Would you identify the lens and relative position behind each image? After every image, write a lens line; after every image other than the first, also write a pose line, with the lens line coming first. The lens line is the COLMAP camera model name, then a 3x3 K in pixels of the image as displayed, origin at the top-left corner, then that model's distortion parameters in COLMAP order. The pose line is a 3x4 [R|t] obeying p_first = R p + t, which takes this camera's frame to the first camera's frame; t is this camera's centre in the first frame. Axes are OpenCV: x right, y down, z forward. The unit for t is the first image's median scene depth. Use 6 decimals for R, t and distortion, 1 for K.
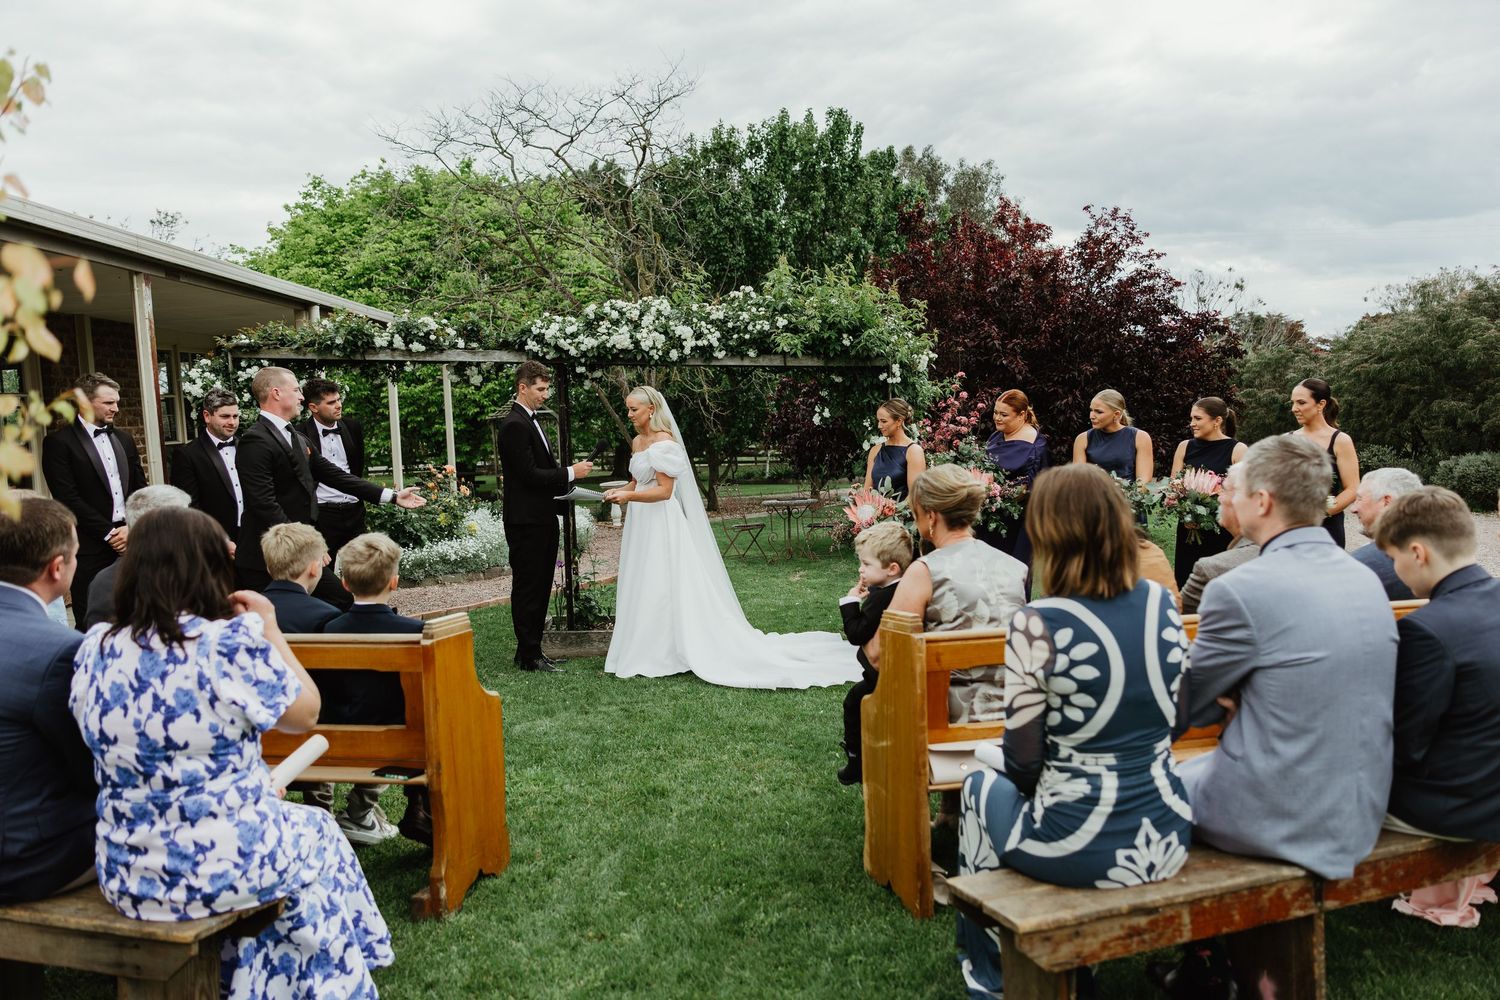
lens RADIAL K [[1178.3, 0, 749.2], [0, 1178.3, 498.9], [0, 0, 1]] dist [0.024003, -0.017870]
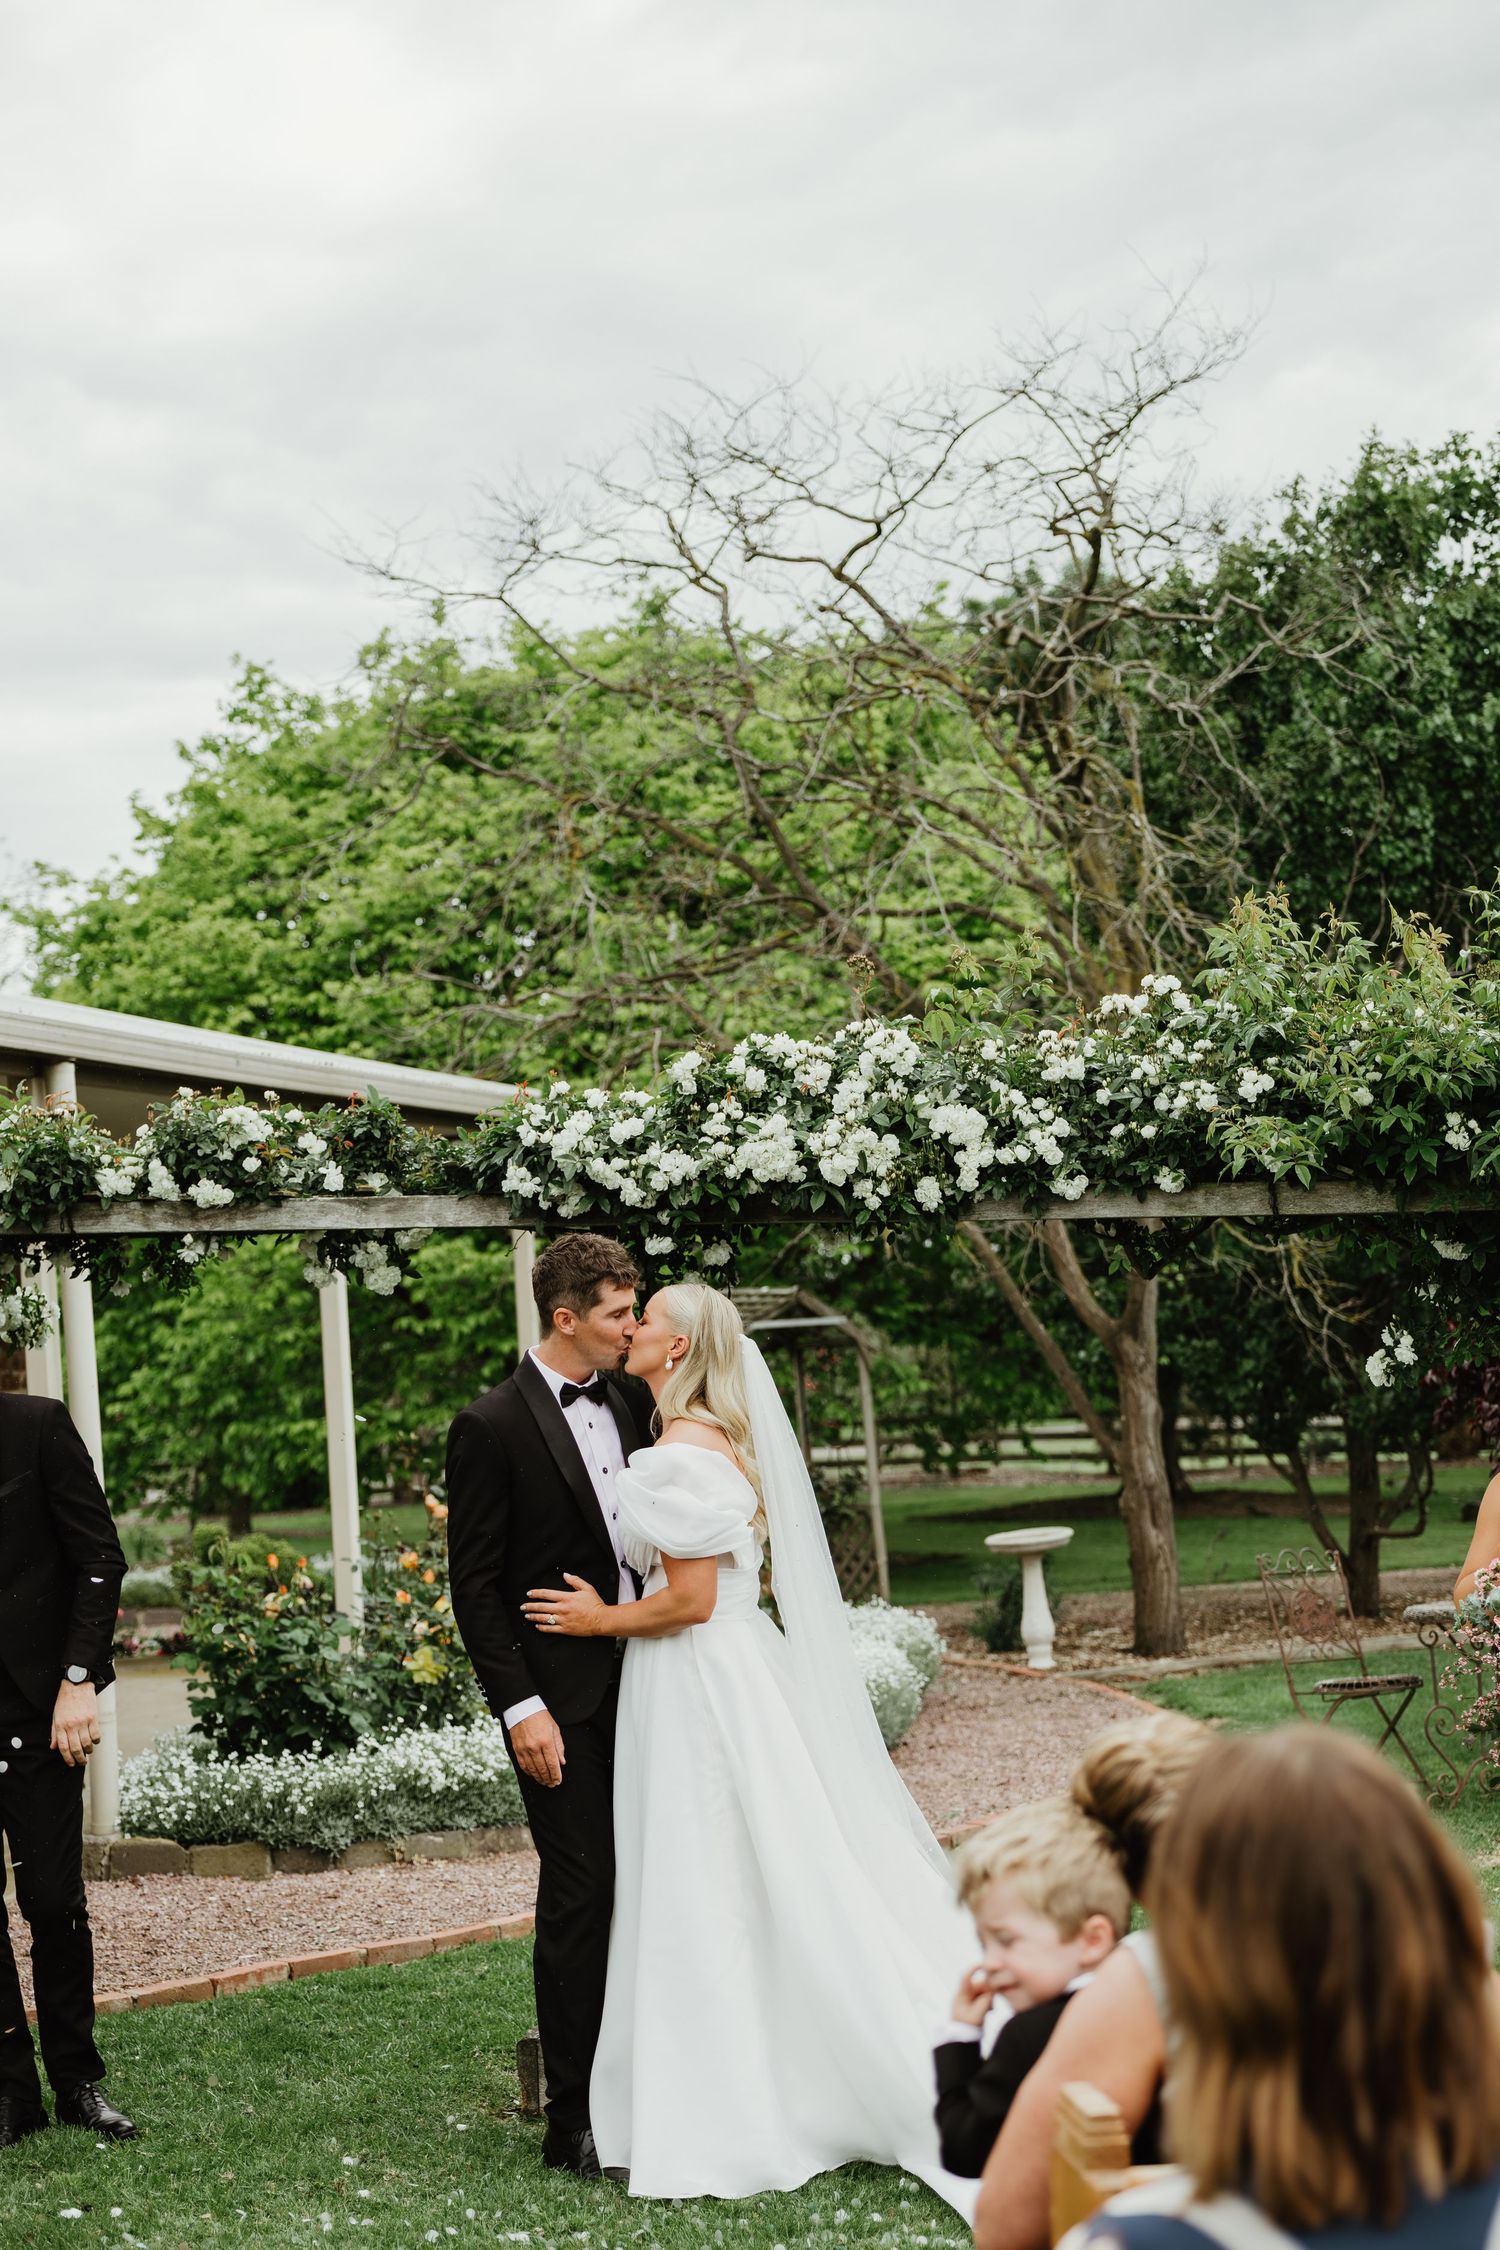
lens RADIAL K [[3602.2, 0, 762.9], [0, 3602.2, 1122.3], [0, 0, 1]] dist [0.030500, 0.000000]
pose [[0.970809, -0.033964, -0.237438, 0.130187], [0.005750, 0.992934, -0.118527, -0.021544], [0.239786, 0.113702, 0.964145, 0.006377]]
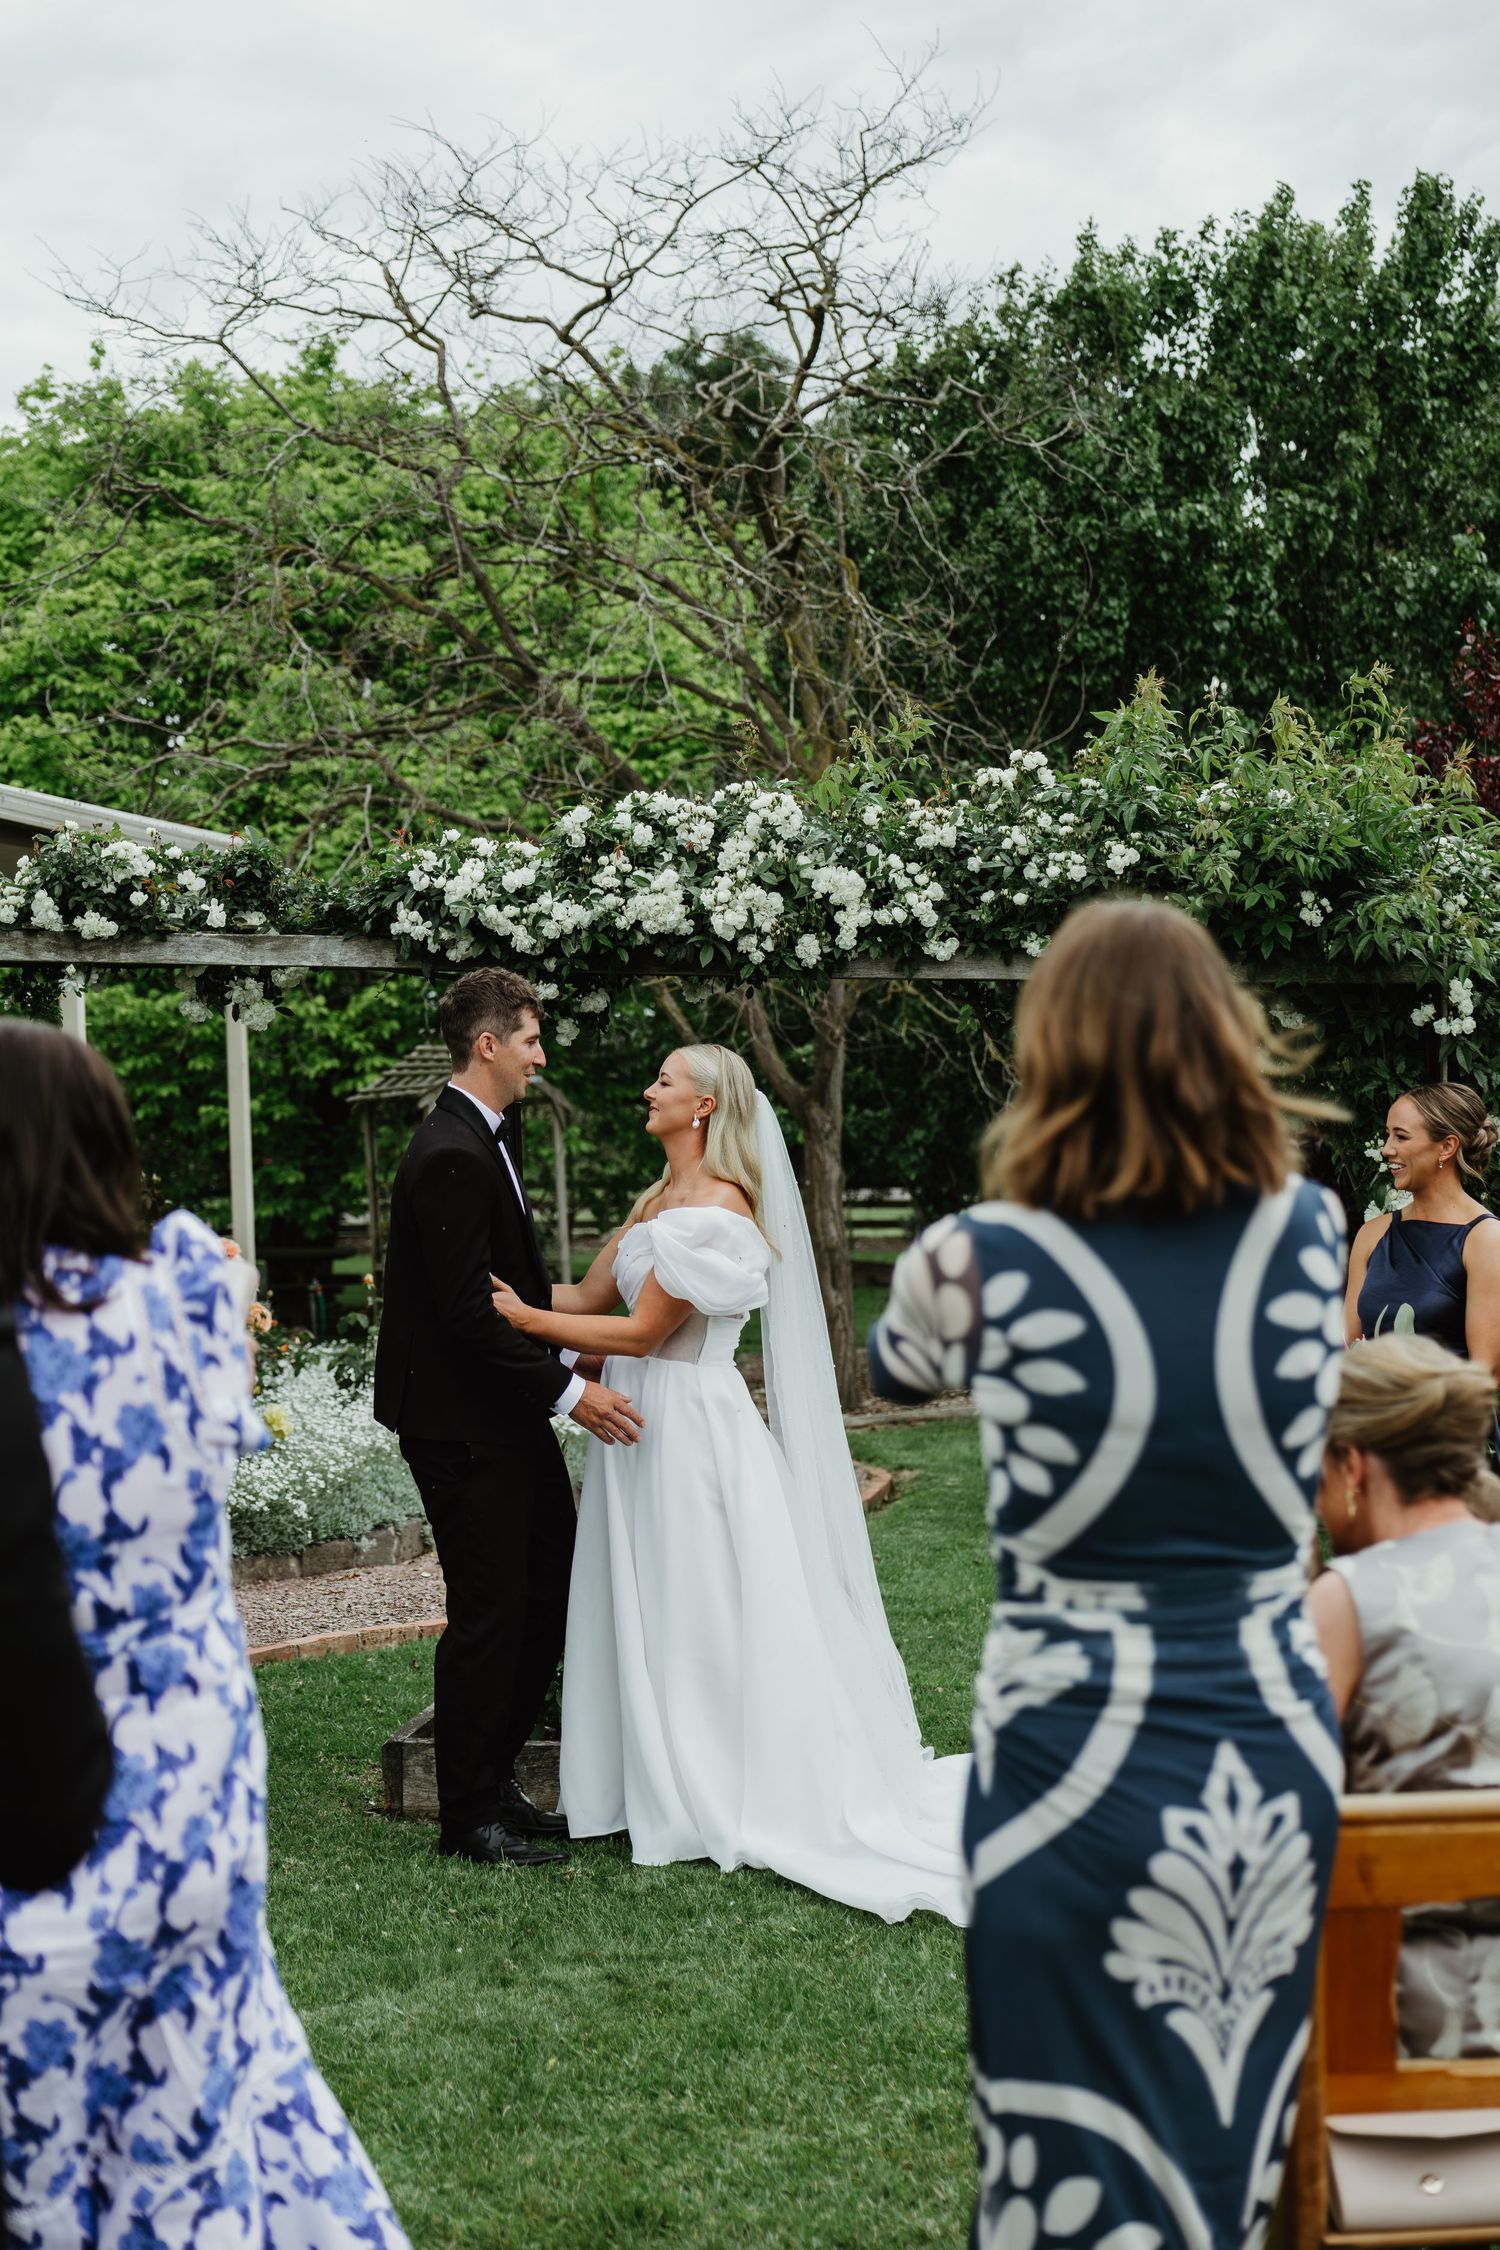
lens RADIAL K [[3602.2, 0, 738.7], [0, 3602.2, 1113.4], [0, 0, 1]] dist [0.030500, 0.000000]
pose [[0.992024, 0.010673, -0.125595, 0.048833], [-0.018098, 0.998145, -0.058129, -0.011660], [0.124741, 0.059938, 0.990377, -0.052374]]
